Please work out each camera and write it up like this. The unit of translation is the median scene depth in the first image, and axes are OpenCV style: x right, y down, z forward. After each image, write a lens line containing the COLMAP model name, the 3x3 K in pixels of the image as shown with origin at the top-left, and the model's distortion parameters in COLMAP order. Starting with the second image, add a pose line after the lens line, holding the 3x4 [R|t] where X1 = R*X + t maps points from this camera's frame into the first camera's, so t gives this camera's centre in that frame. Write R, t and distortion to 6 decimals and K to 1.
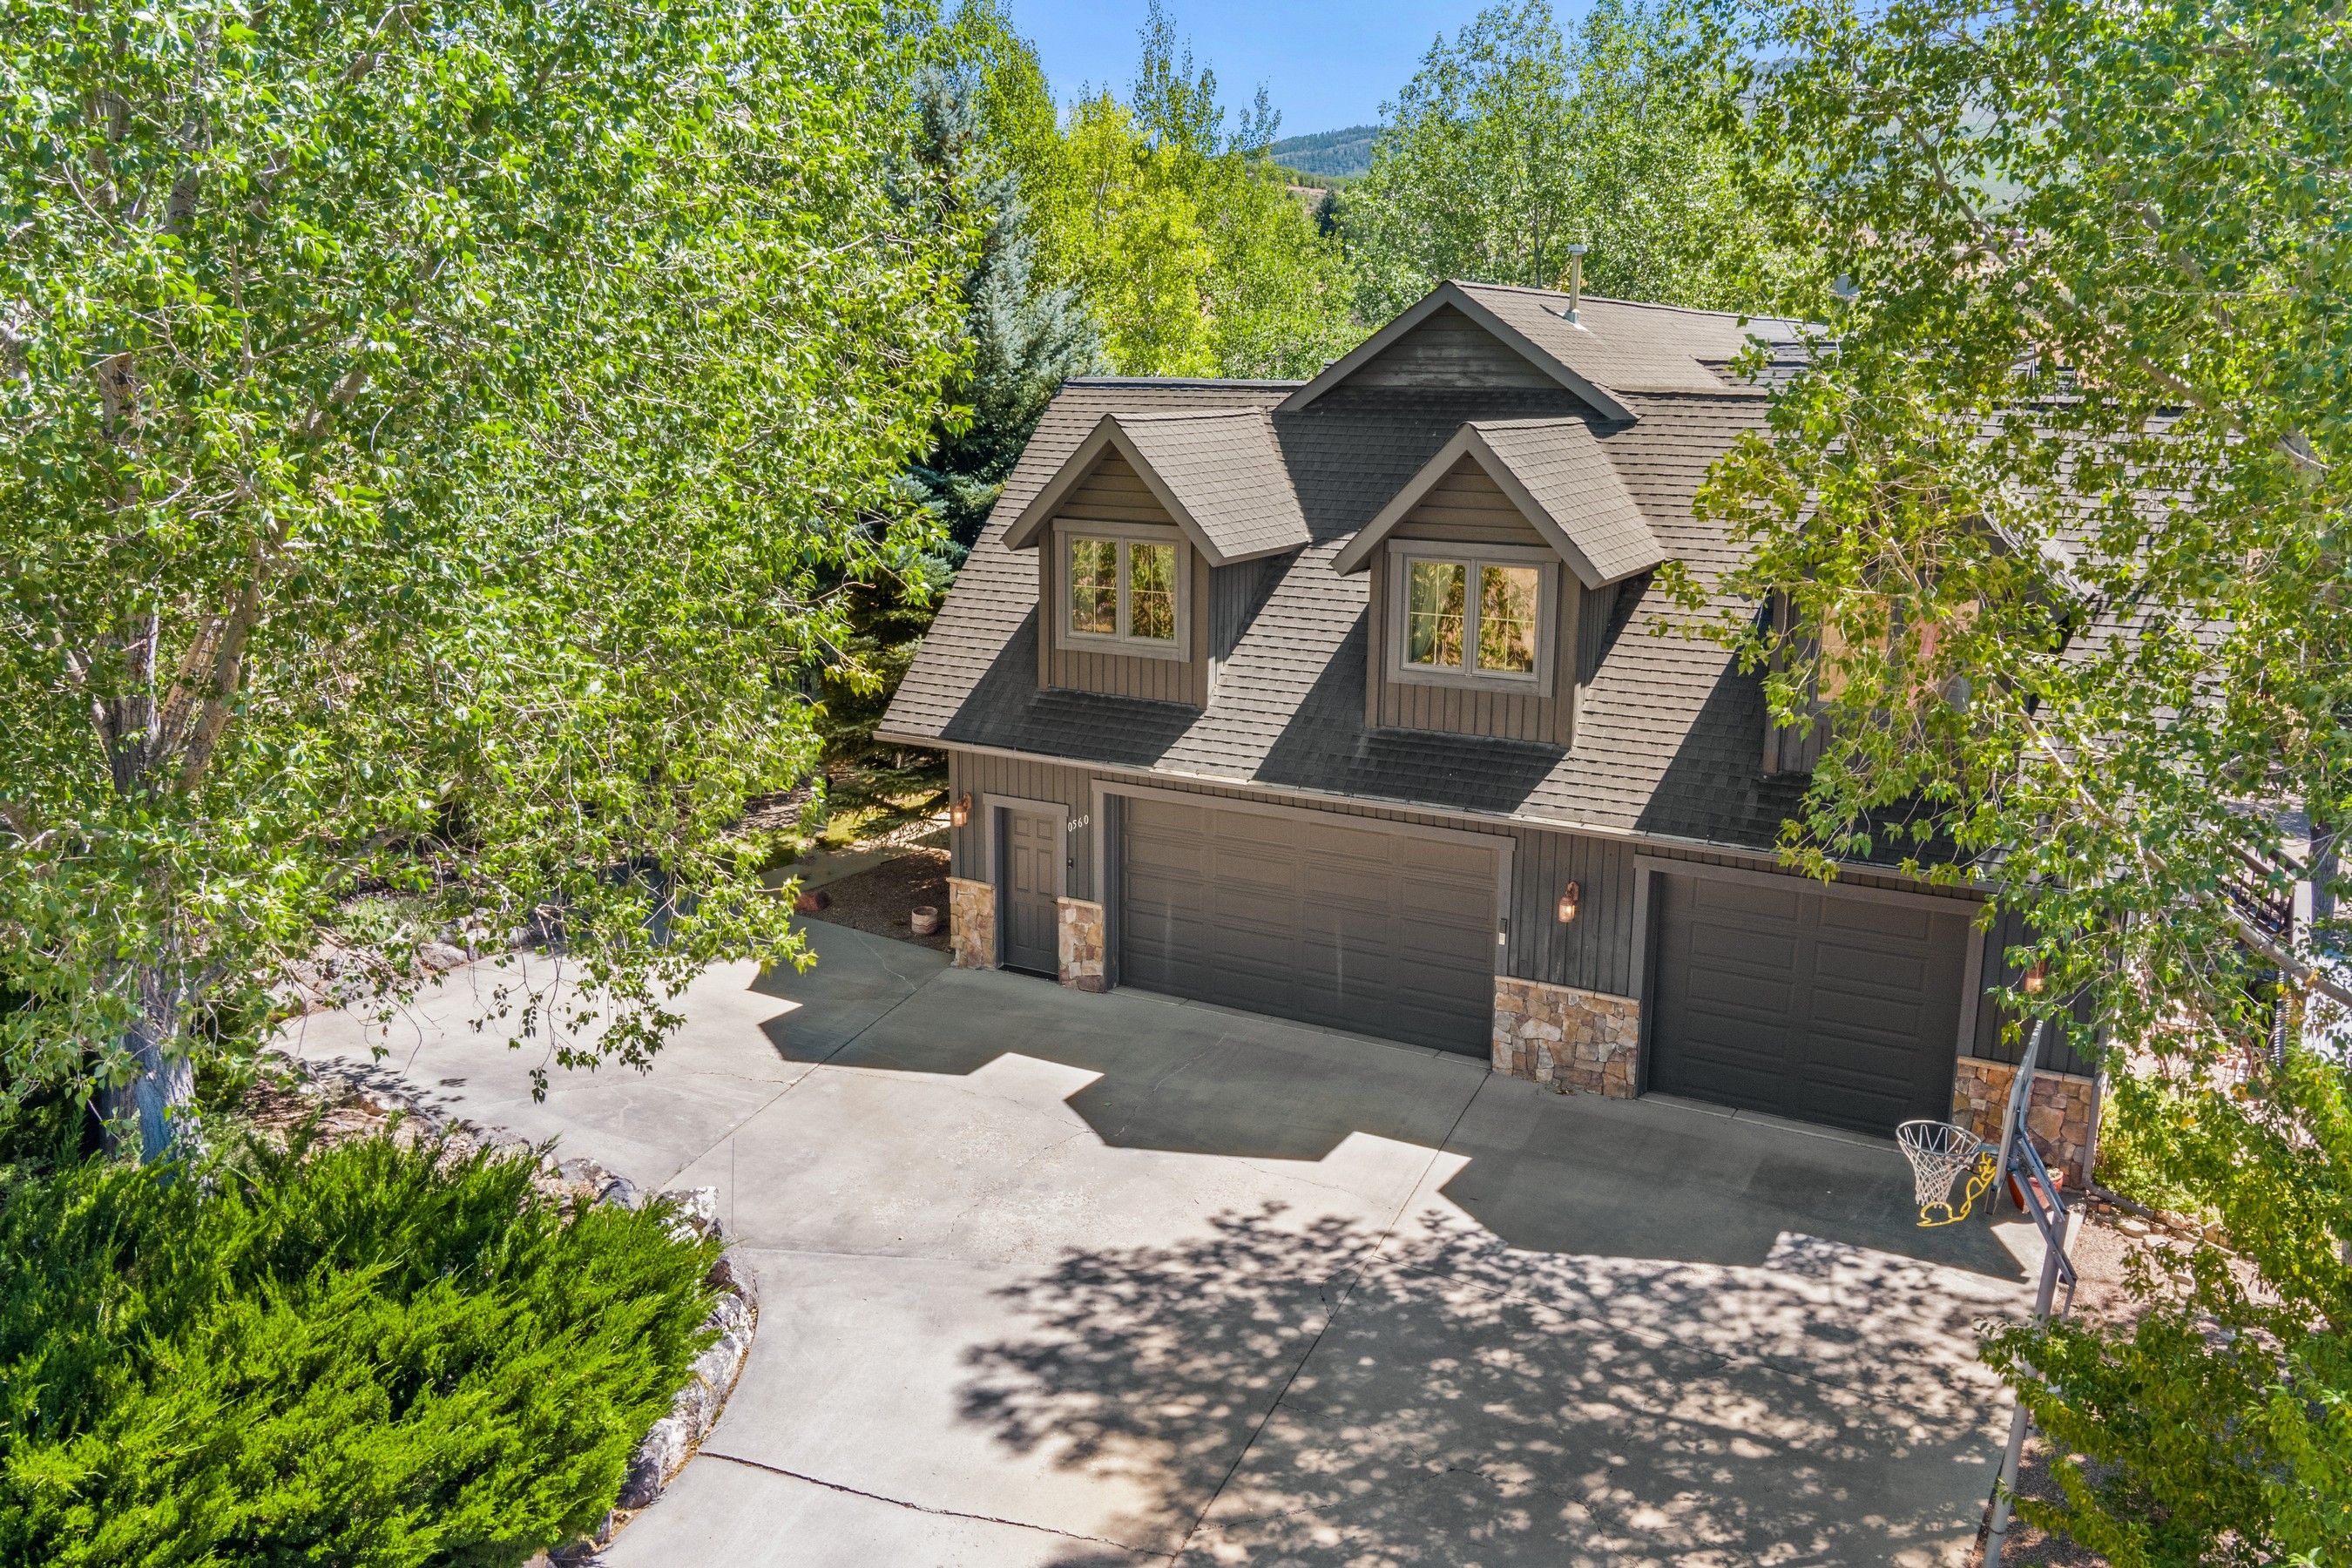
lens RADIAL K [[1890.6, 0, 1176.0], [0, 1890.6, 784.0], [0, 0, 1]] dist [-0.075222, 0.014230]
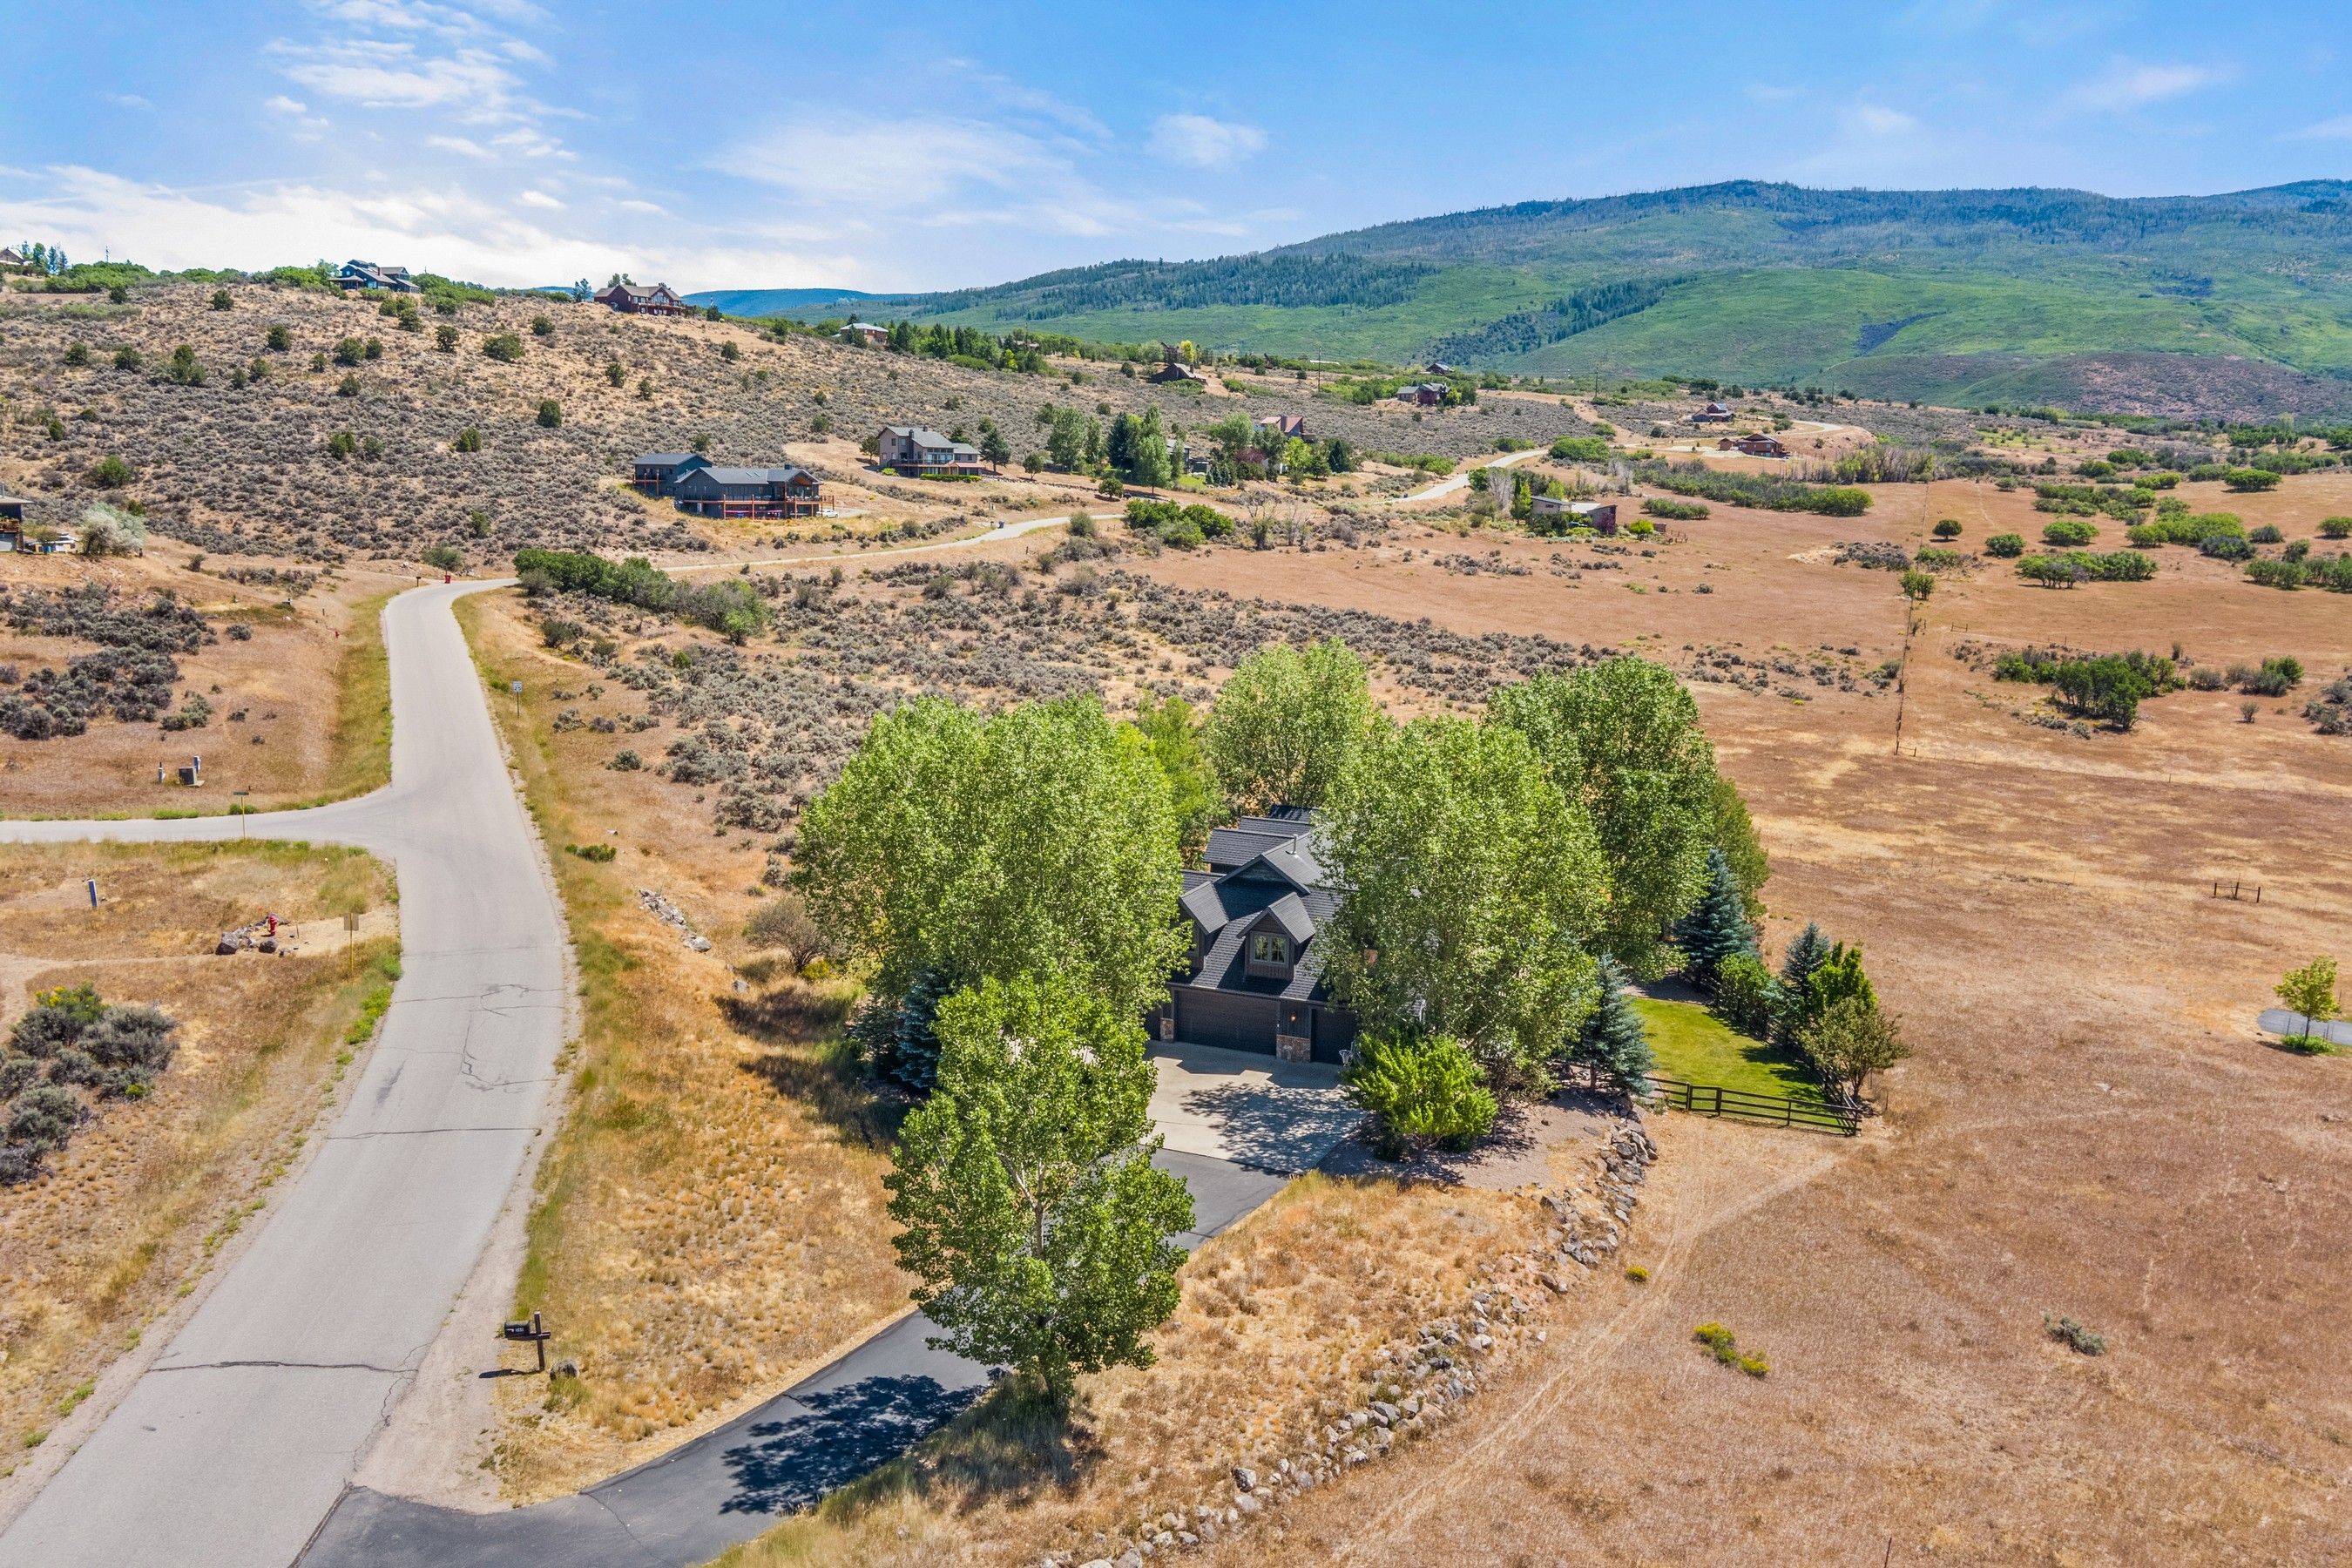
lens RADIAL K [[1890.6, 0, 1176.0], [0, 1890.6, 784.0], [0, 0, 1]] dist [-0.075222, 0.014230]
pose [[0.991305, -0.003798, 0.131527, -0.648655], [0.013912, 0.997006, -0.076061, -0.148006], [-0.130845, 0.077229, 0.988390, -3.404810]]
